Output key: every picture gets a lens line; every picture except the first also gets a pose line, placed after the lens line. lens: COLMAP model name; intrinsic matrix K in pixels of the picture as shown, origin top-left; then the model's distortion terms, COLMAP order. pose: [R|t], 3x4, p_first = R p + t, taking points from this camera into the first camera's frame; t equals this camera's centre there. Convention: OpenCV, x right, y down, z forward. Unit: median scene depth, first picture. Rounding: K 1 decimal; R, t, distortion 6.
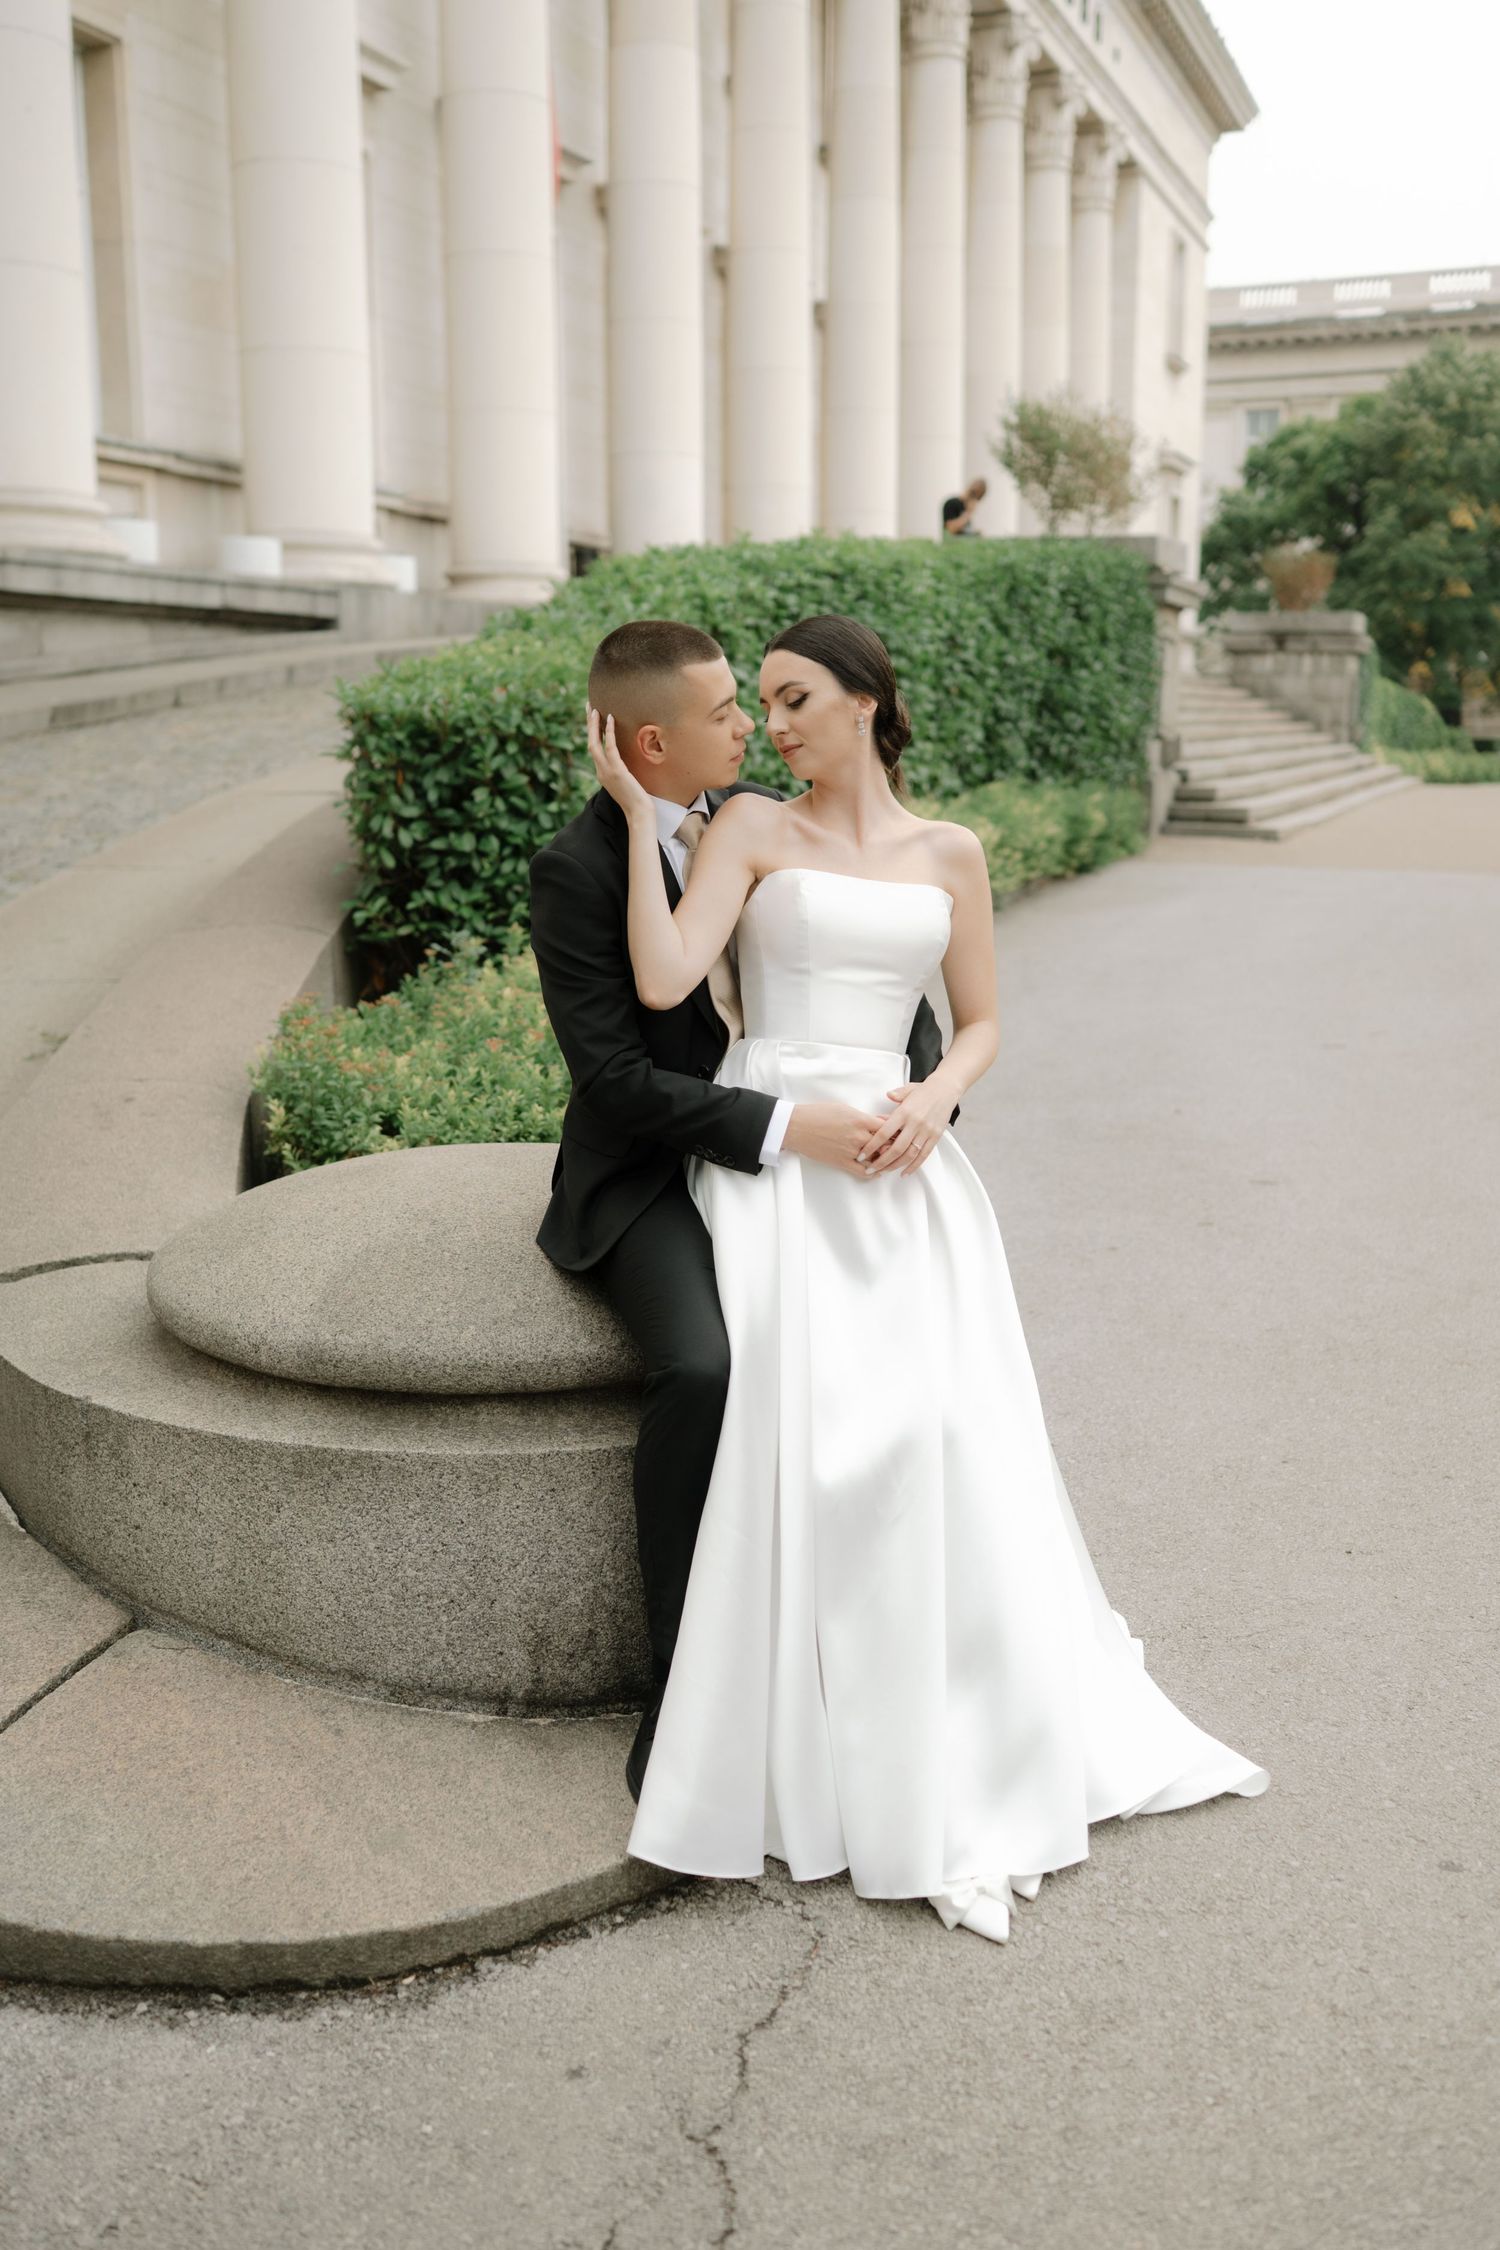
lens RADIAL K [[2155.3, 0, 752.6], [0, 2155.3, 1139.6], [0, 0, 1]] dist [-0.009139, 0.011517]
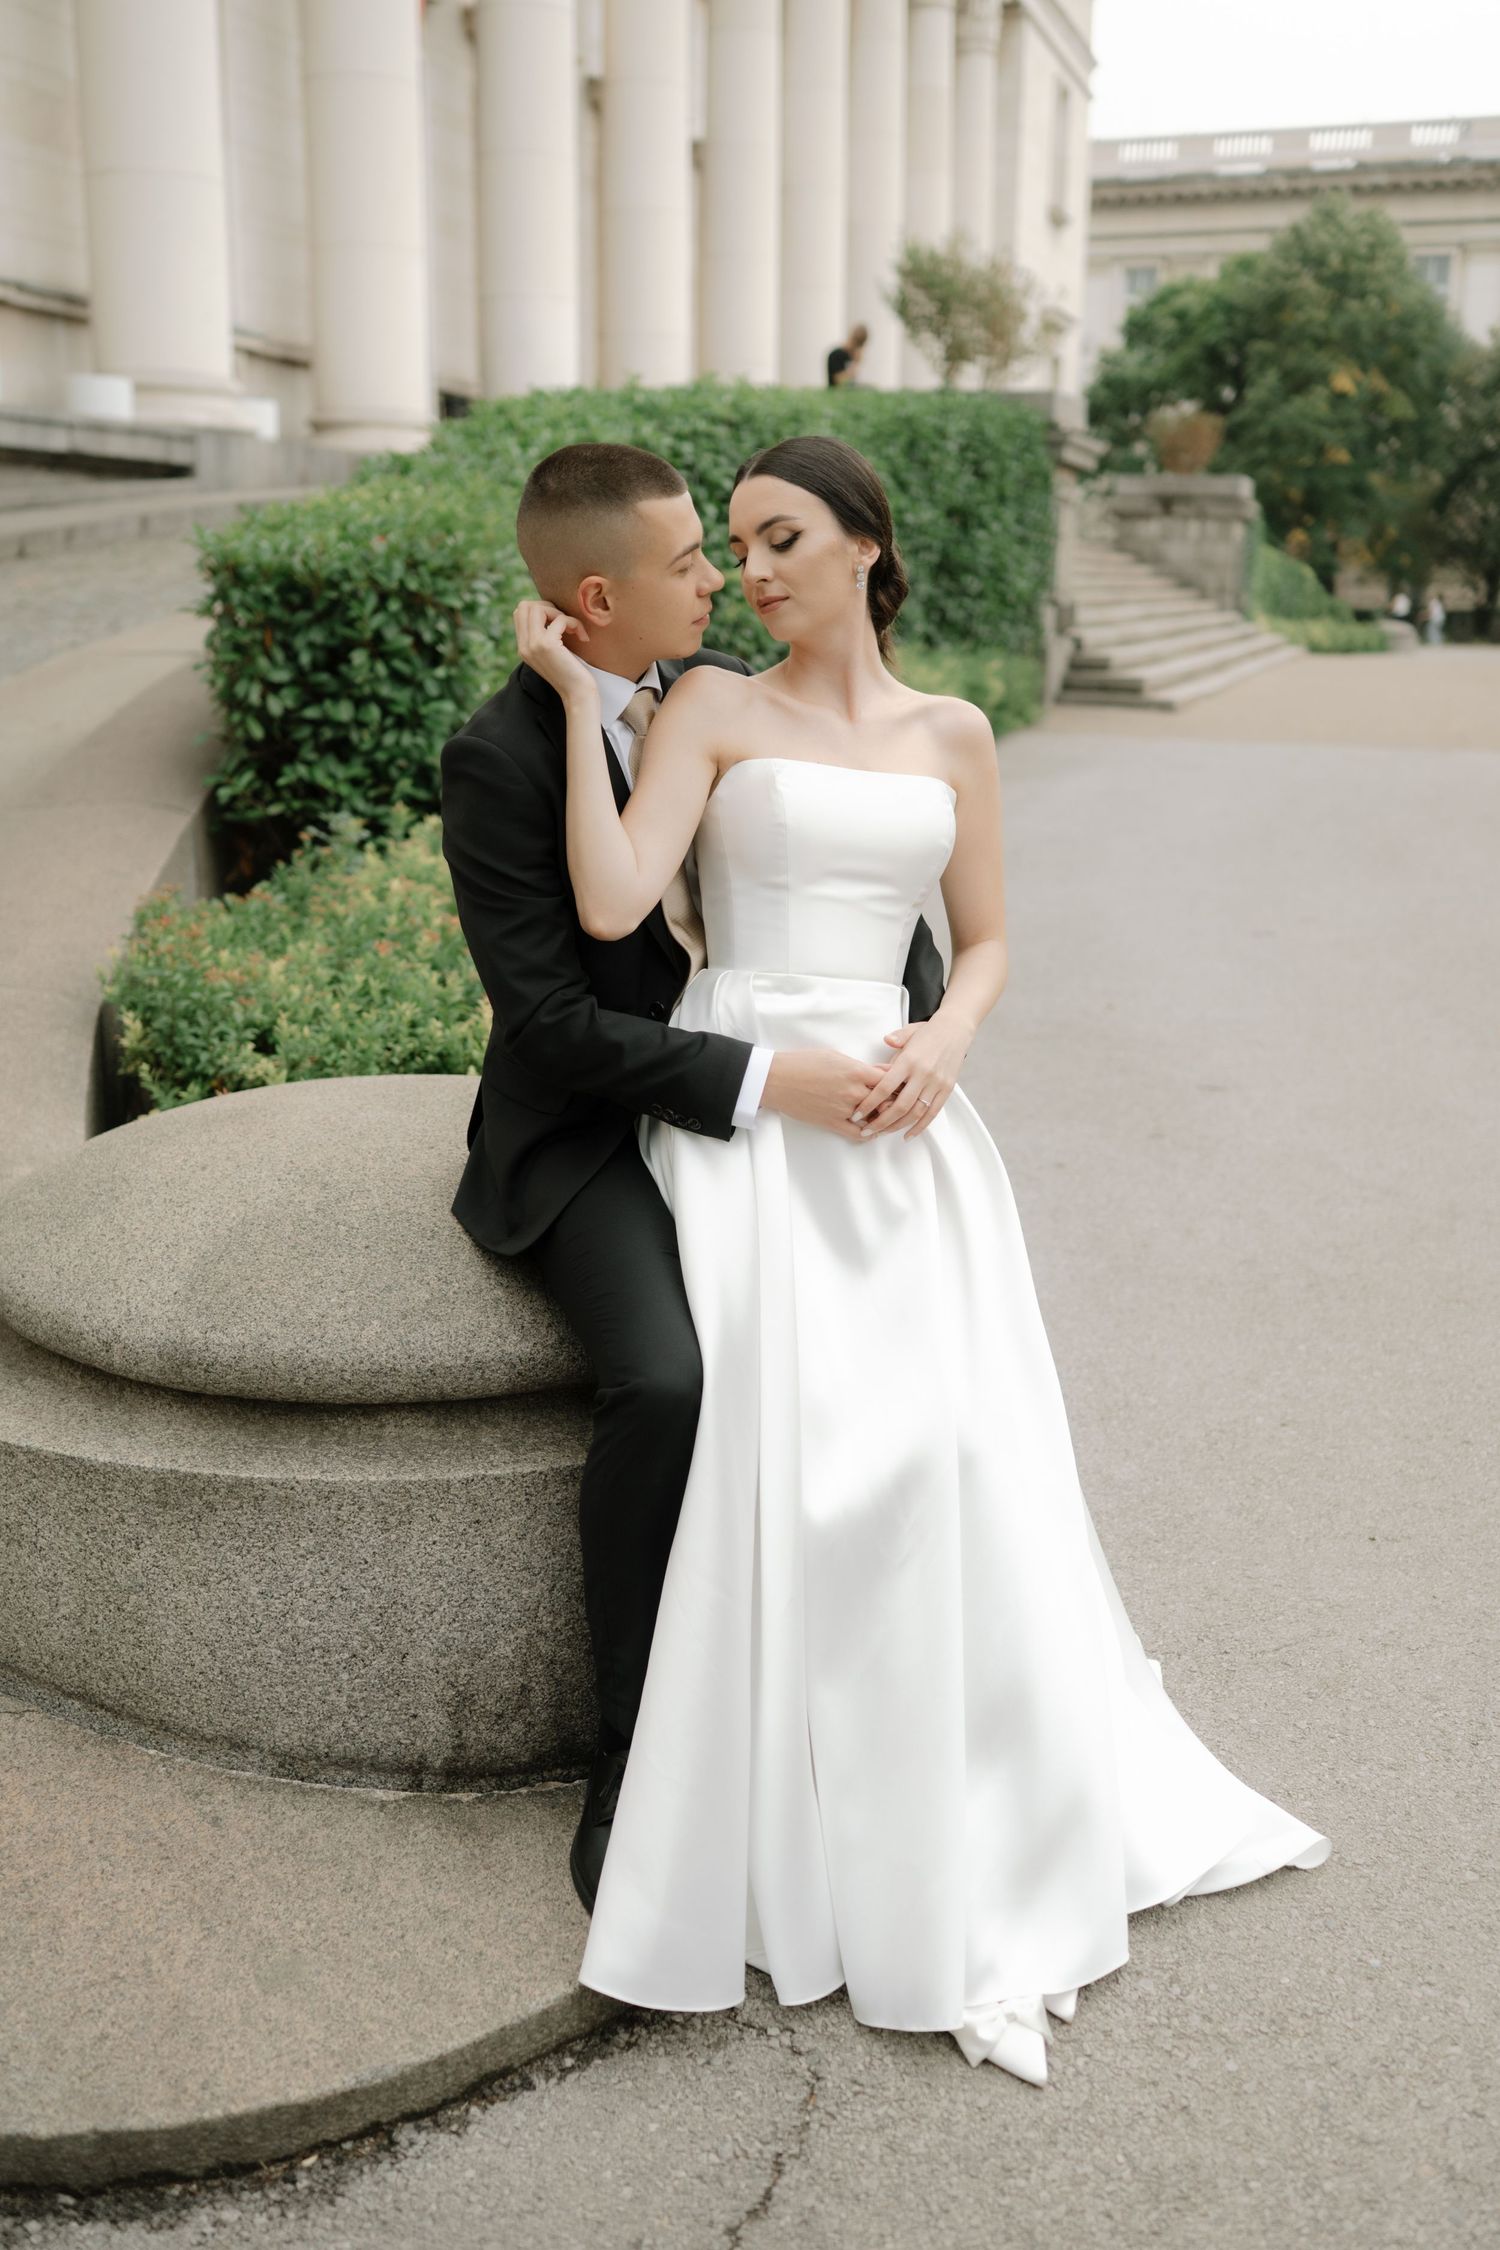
lens RADIAL K [[2166.3, 0, 741.4], [0, 2166.3, 1133.5], [0, 0, 1]] dist [-0.006682, 0.009174]
pose [[0.998542, -0.001844, 0.053943, -0.016350], [-0.001247, 0.998361, 0.057211, -0.014029], [-0.053960, -0.057195, 0.996904, 0.081785]]
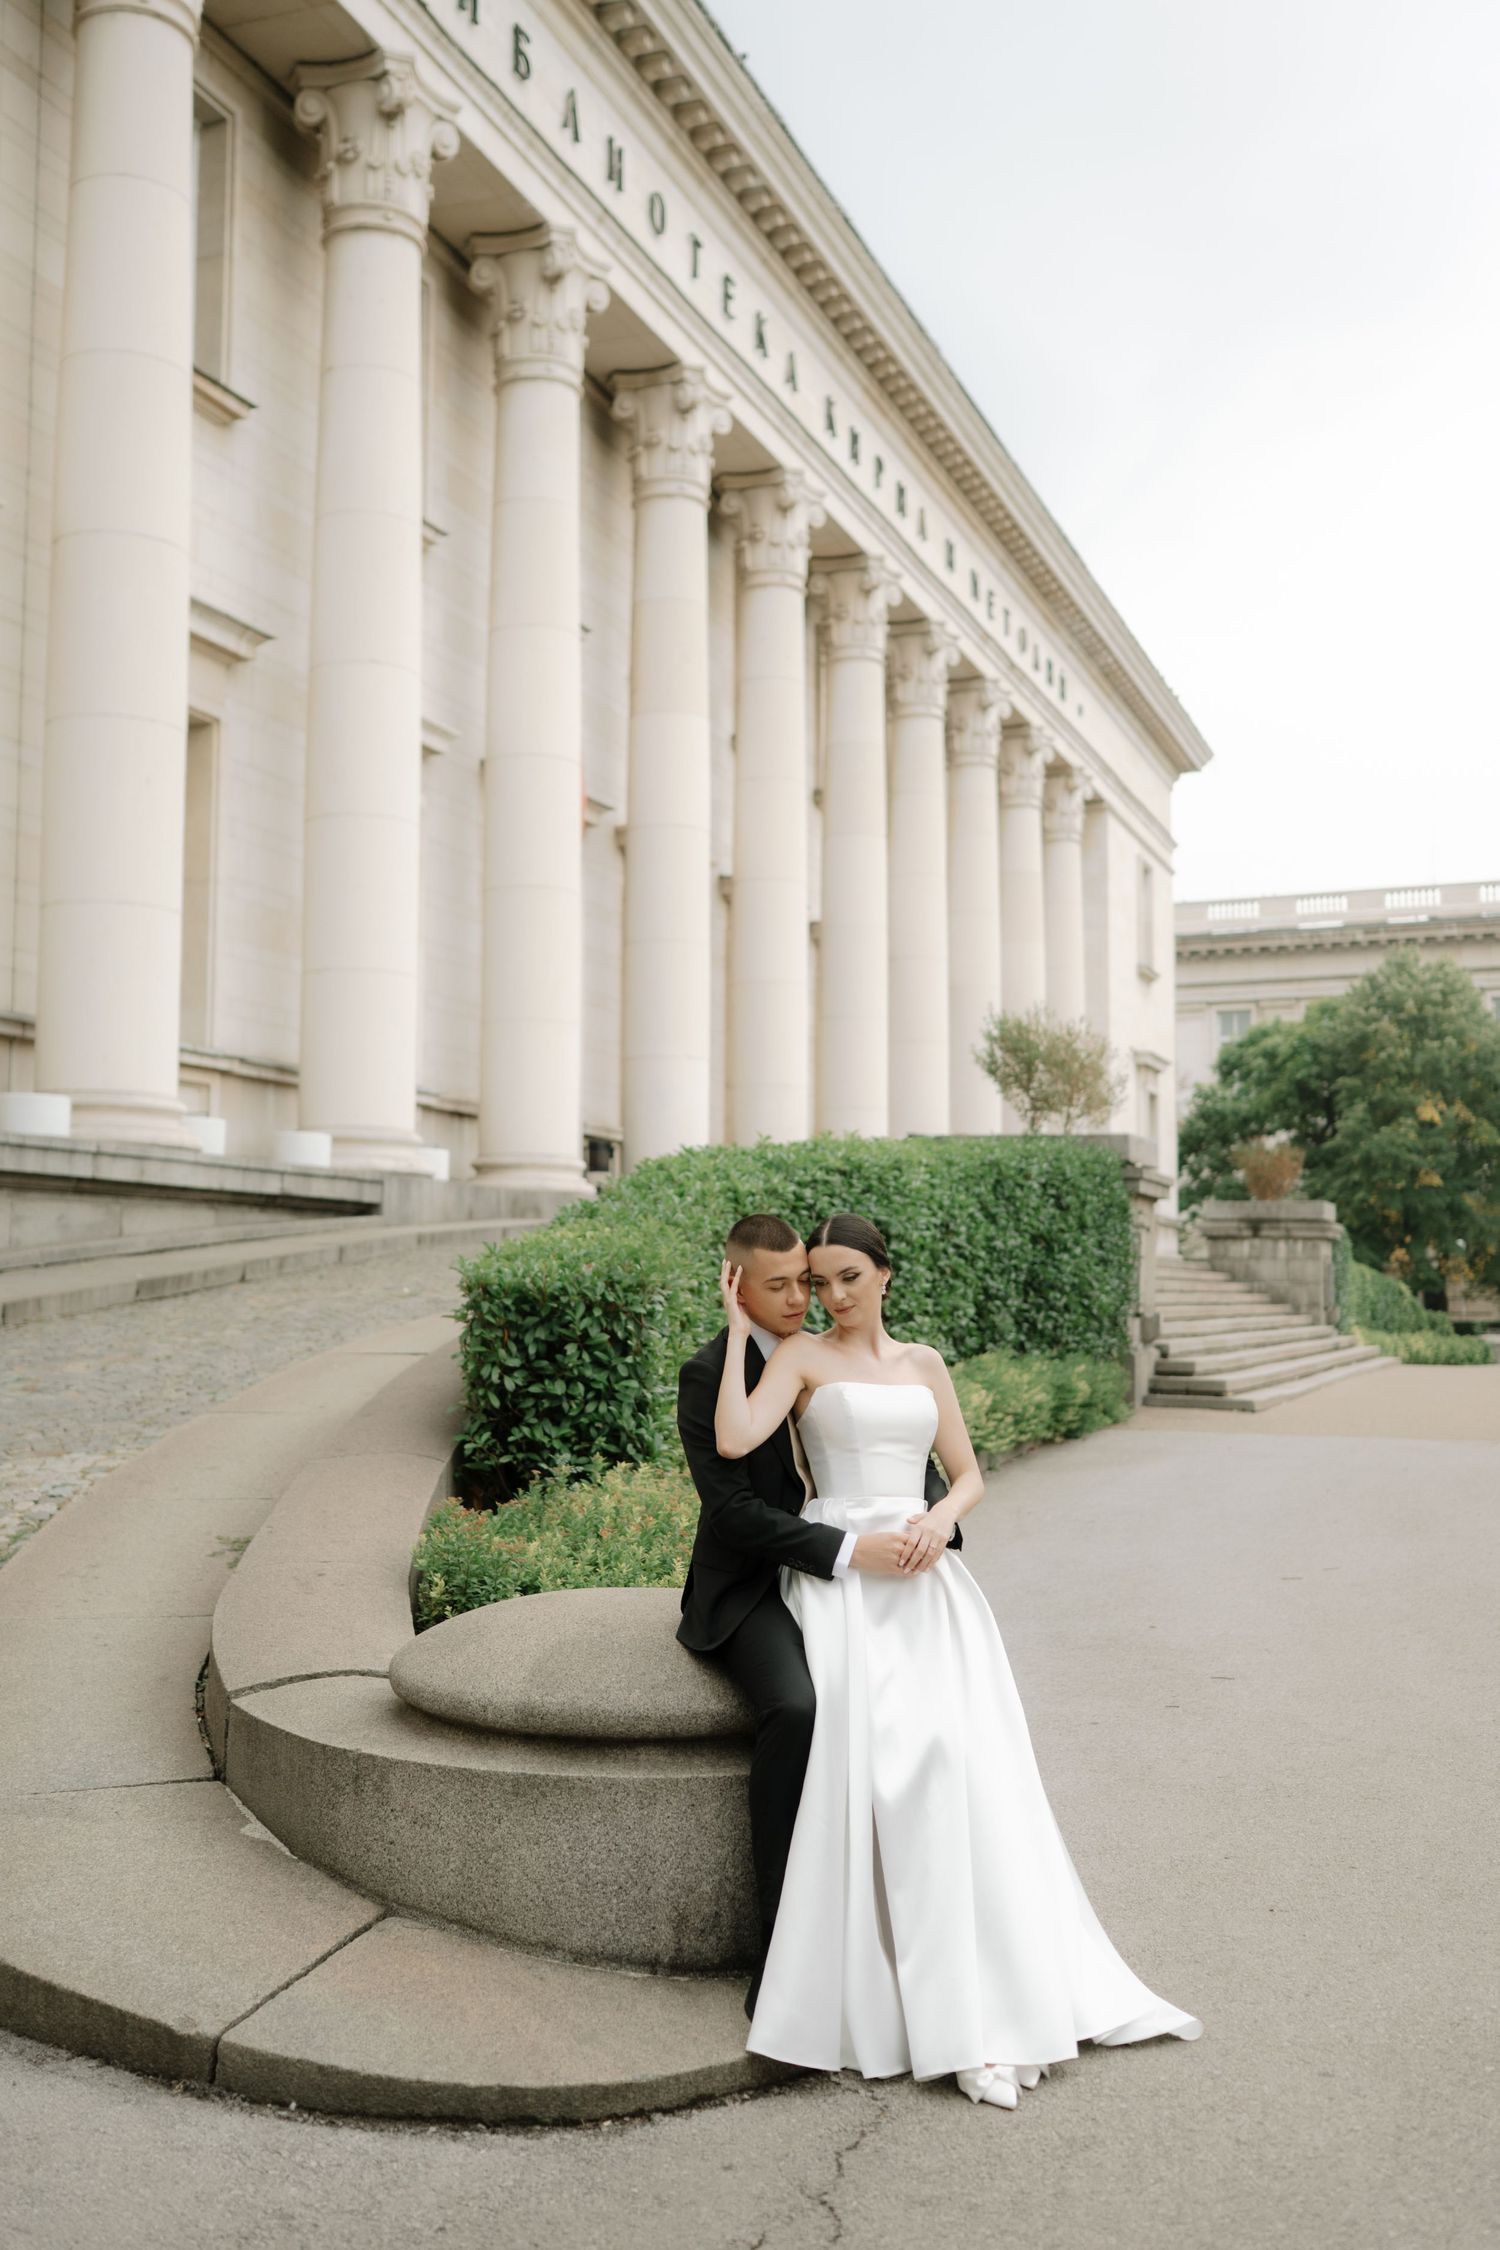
lens RADIAL K [[2166.3, 0, 741.4], [0, 2166.3, 1133.5], [0, 0, 1]] dist [-0.006682, 0.009174]
pose [[0.999986, 0.004852, -0.002156, -0.026353], [-0.005251, 0.963867, -0.266331, 0.051190], [0.000785, 0.266338, 0.963879, -0.230731]]
